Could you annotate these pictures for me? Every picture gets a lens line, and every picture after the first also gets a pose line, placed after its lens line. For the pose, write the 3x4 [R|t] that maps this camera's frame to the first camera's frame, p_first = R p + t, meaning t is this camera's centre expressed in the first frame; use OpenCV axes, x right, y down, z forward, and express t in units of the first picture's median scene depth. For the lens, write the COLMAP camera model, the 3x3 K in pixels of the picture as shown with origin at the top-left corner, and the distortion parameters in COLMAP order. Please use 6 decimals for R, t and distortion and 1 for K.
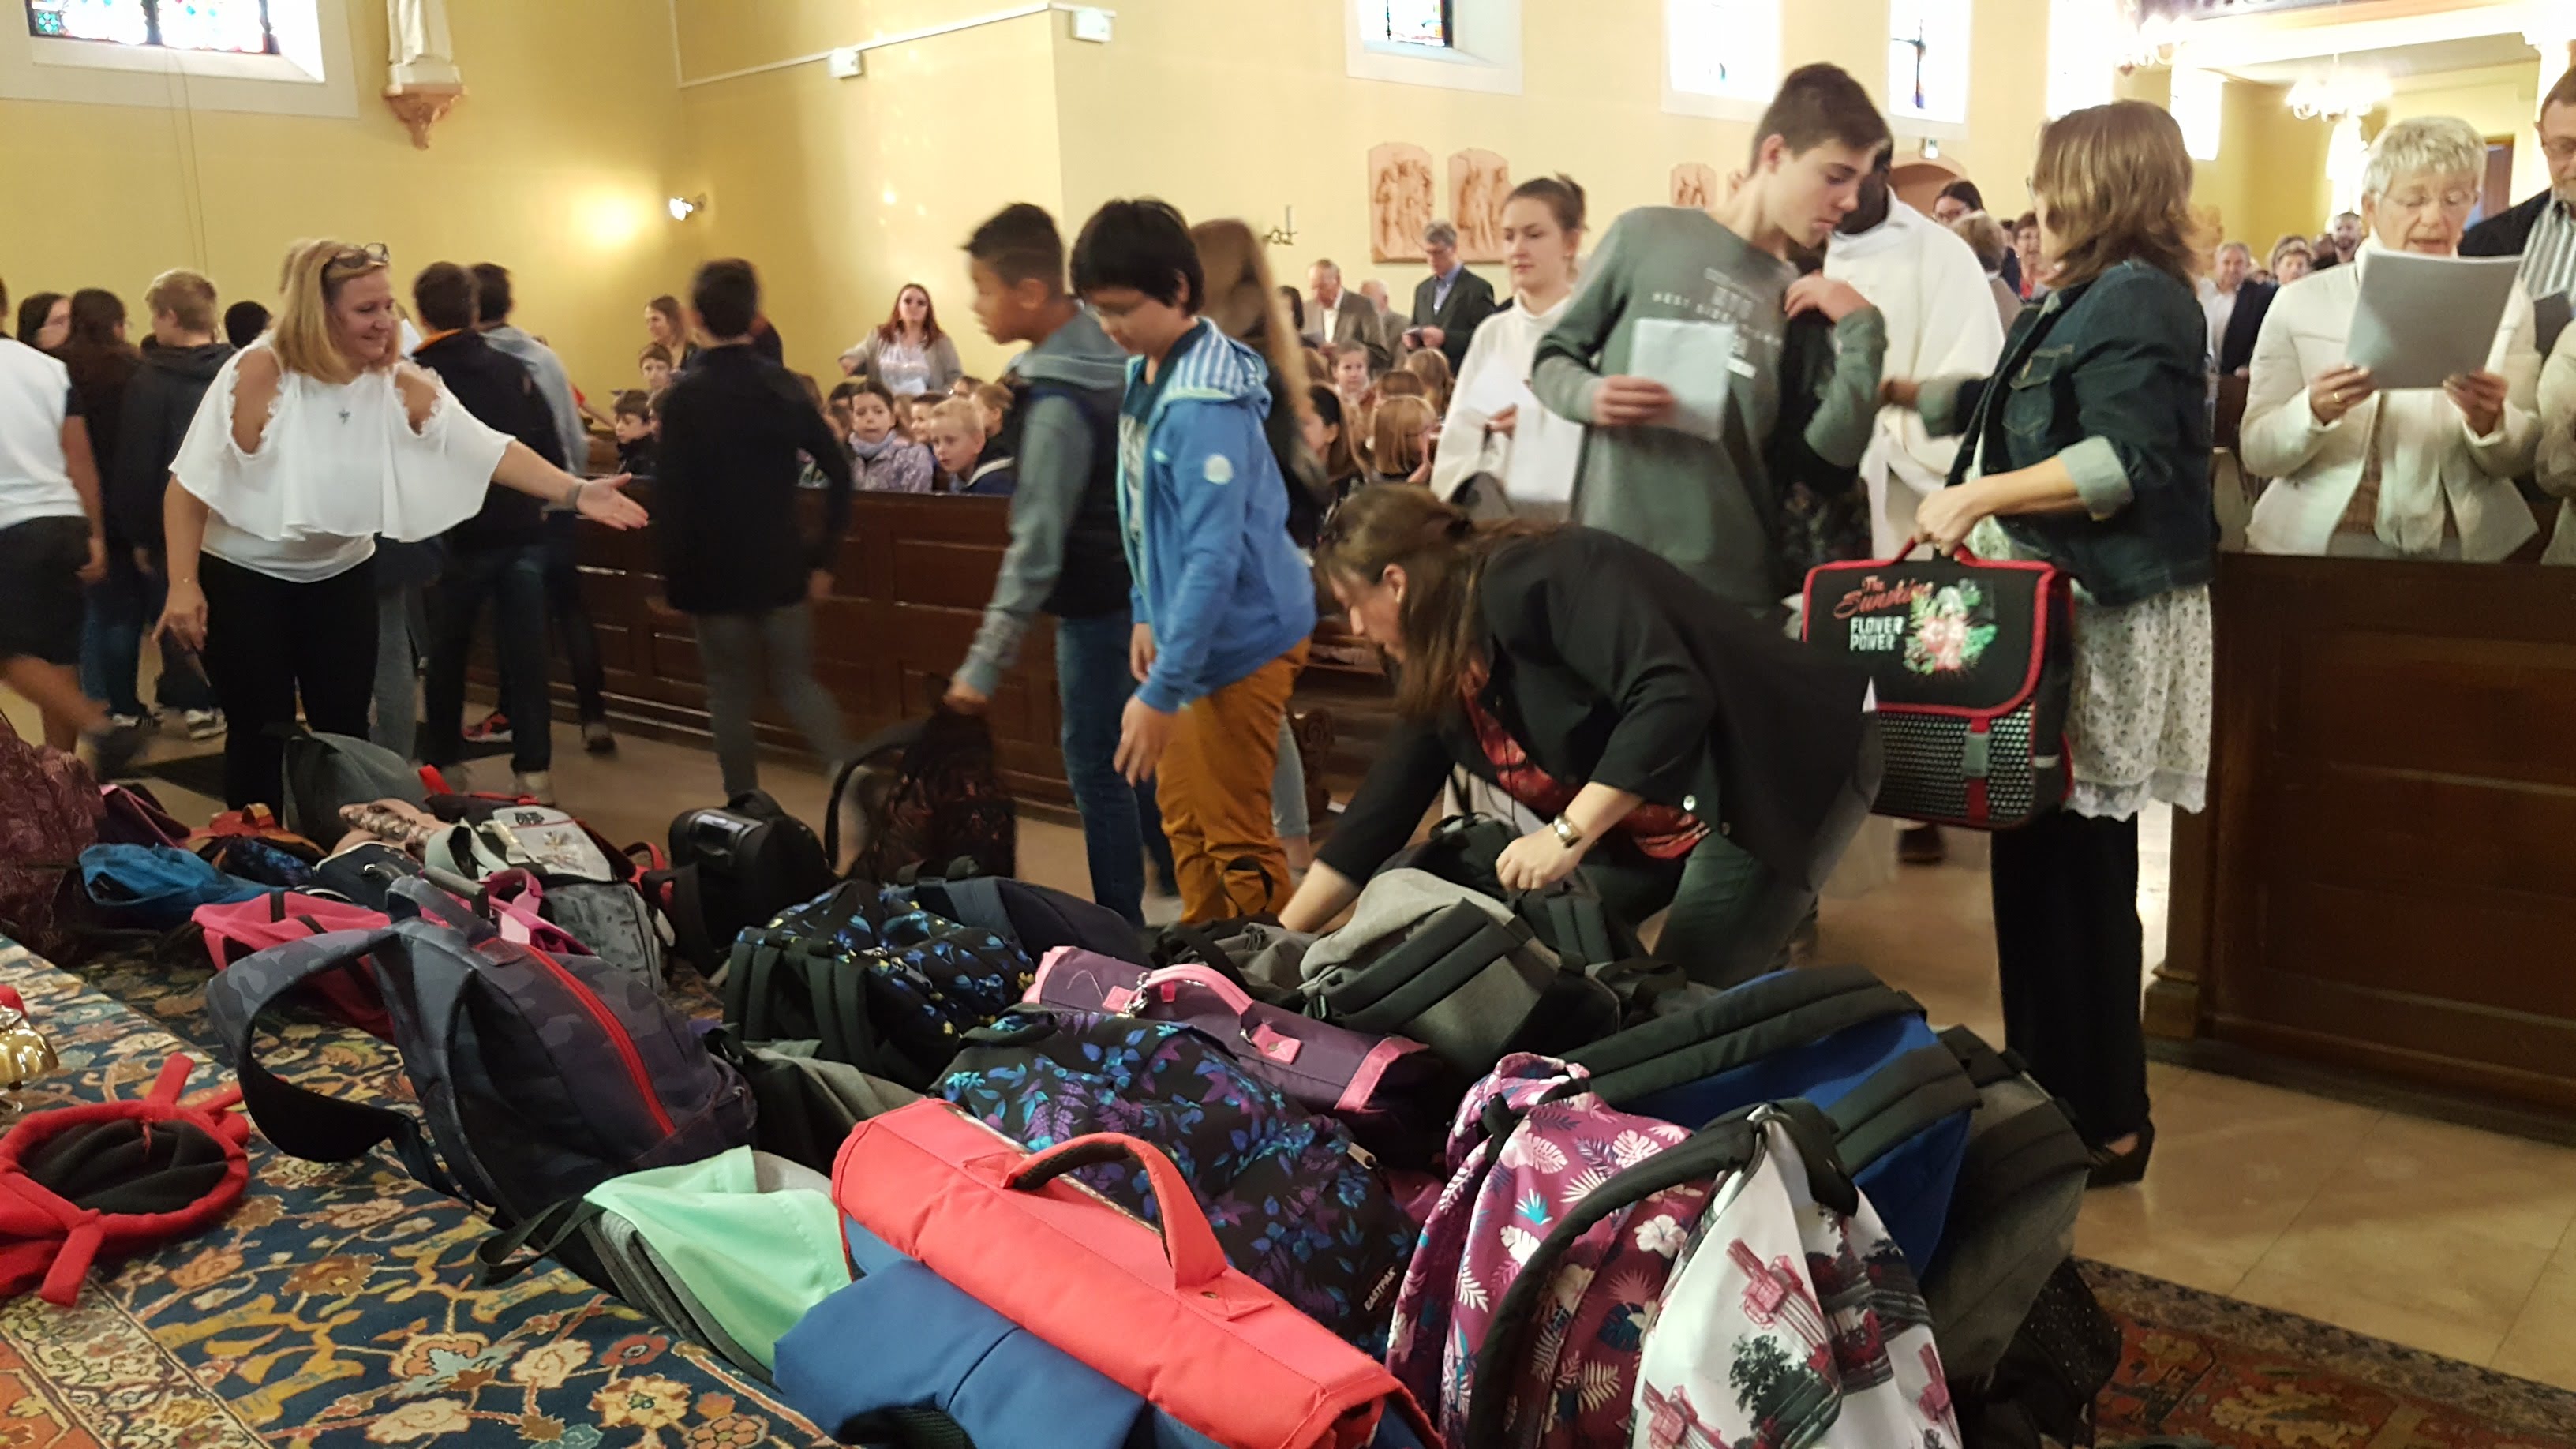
lens RADIAL K [[1788.2, 0, 1285.9], [0, 1788.2, 818.7], [0, 0, 1]] dist [0.046710, -0.093789]
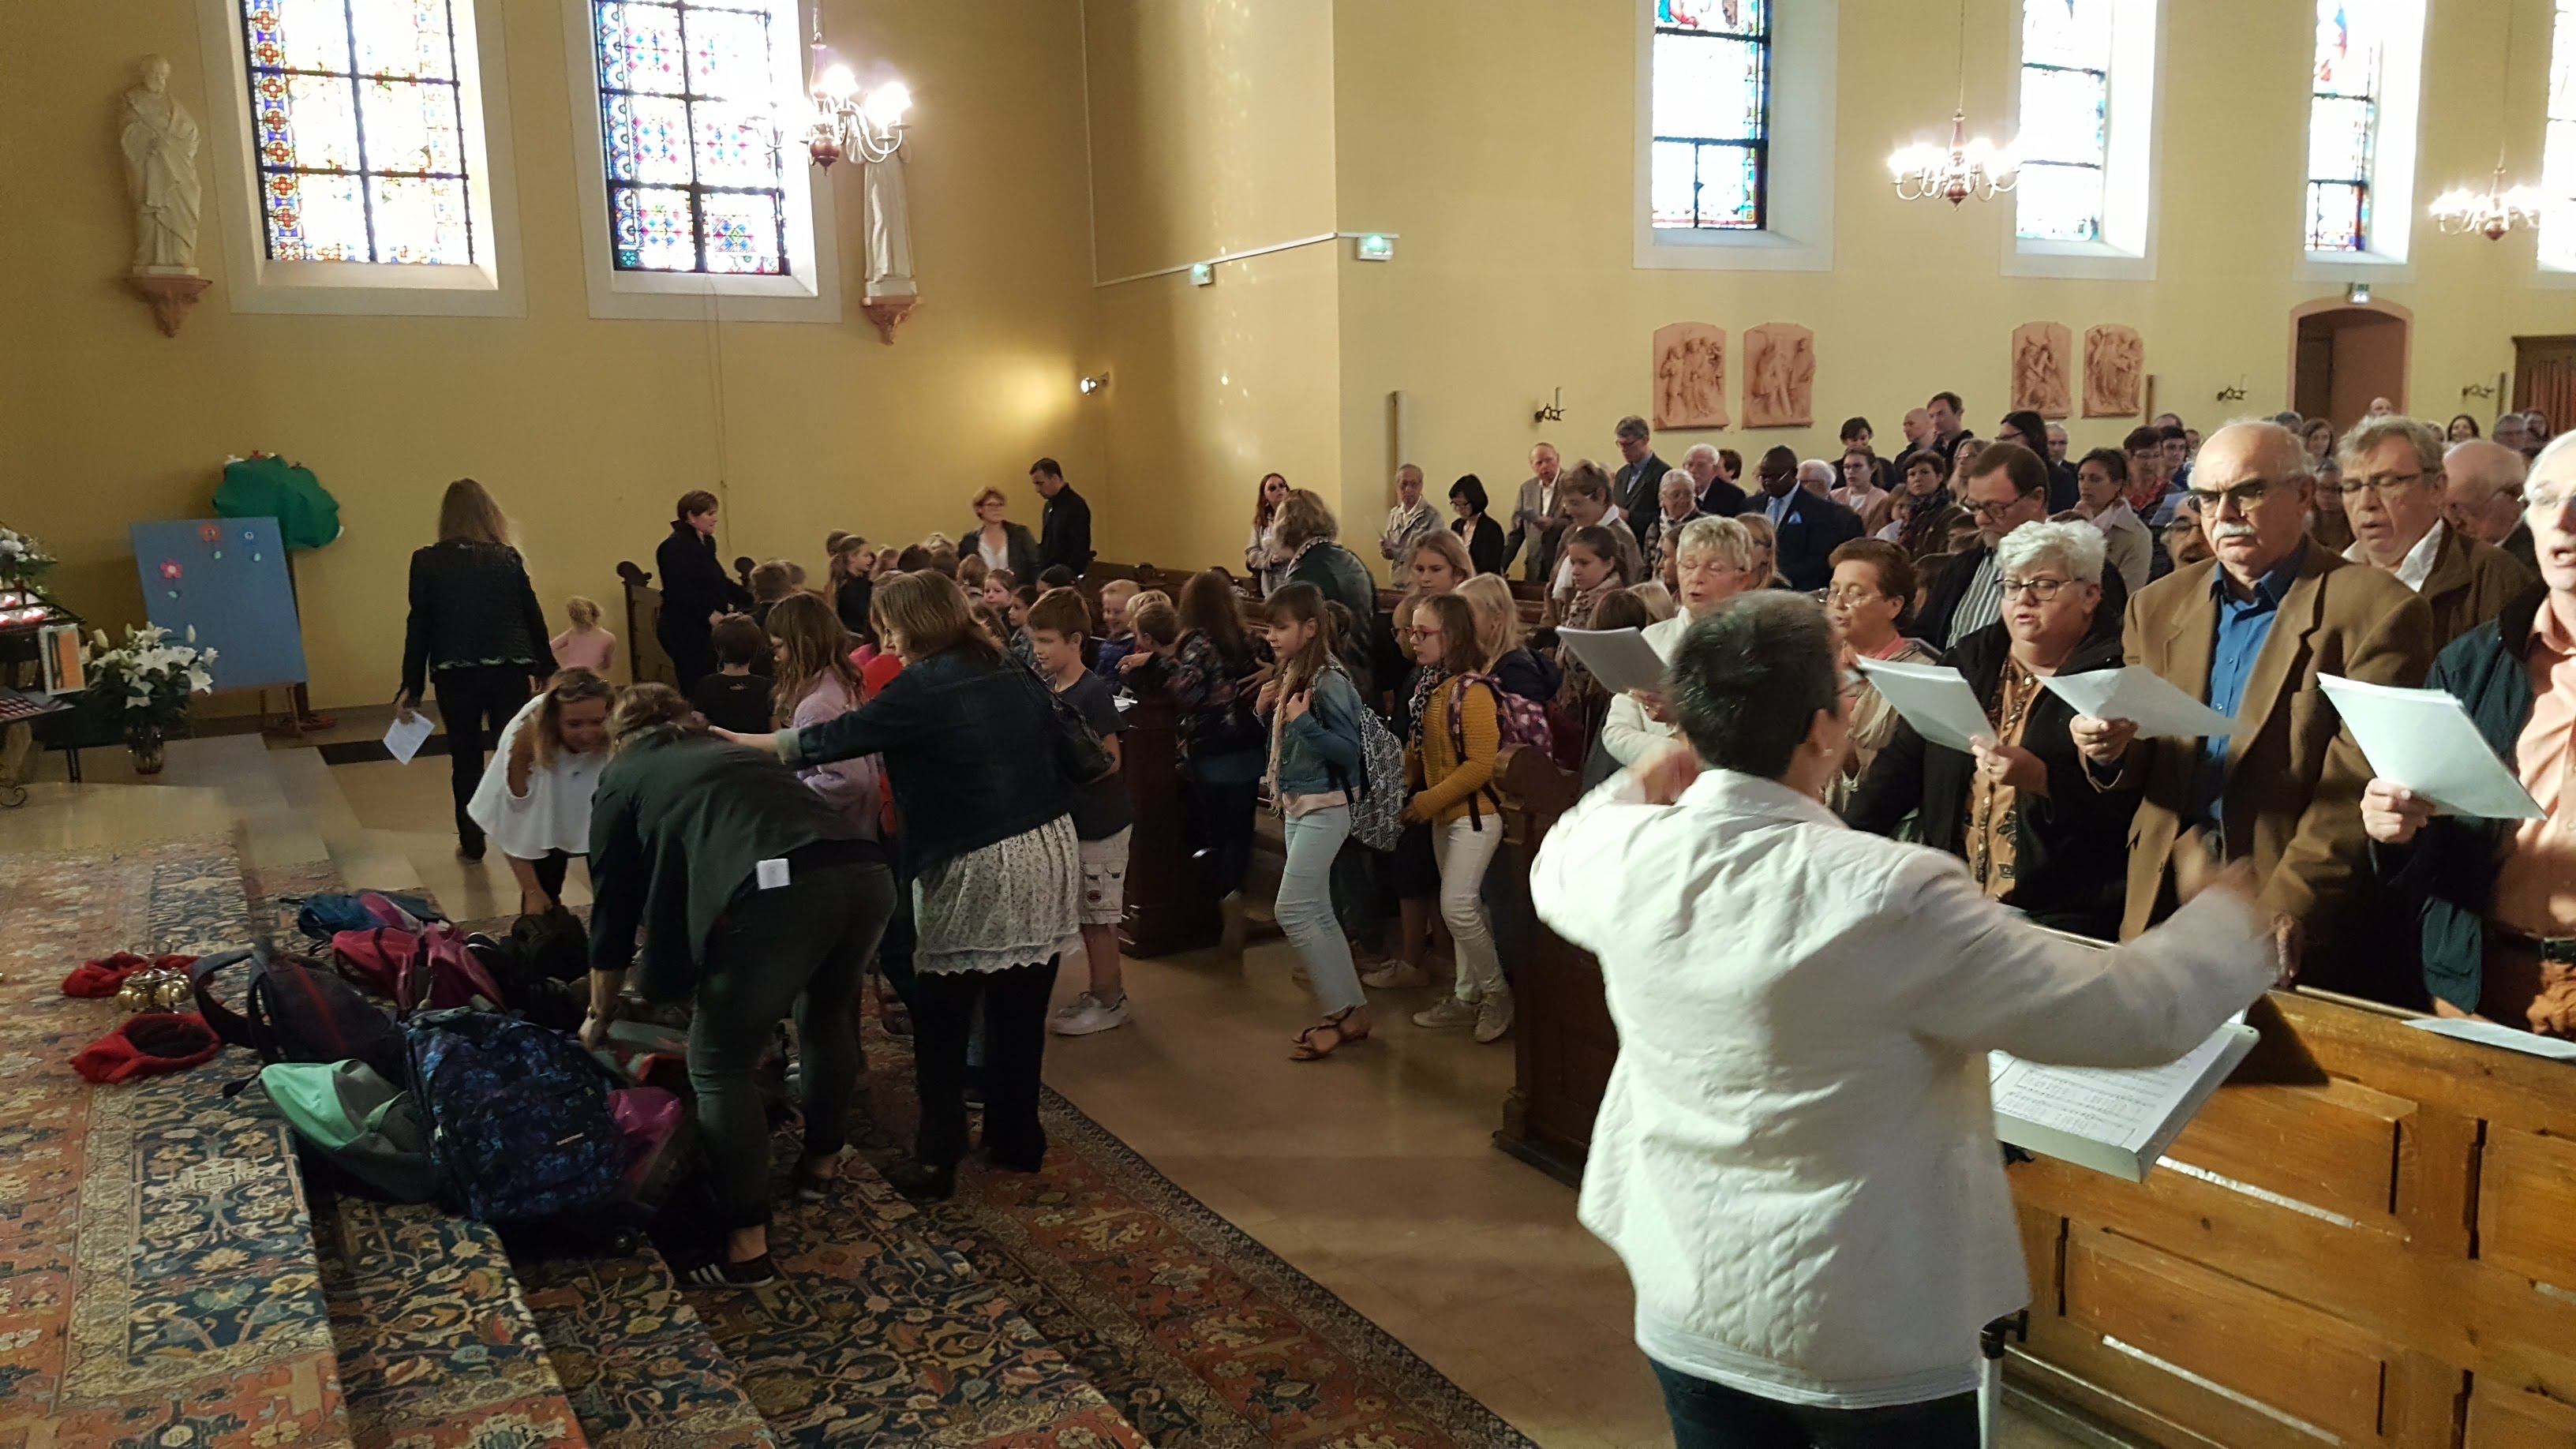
lens RADIAL K [[1788.2, 0, 1285.9], [0, 1788.2, 818.7], [0, 0, 1]] dist [0.046710, -0.093789]
pose [[0.952367, 0.066931, -0.297519, 0.193877], [-0.080512, 0.996187, -0.033614, -0.018806], [0.294134, 0.055967, 0.954124, -0.115750]]
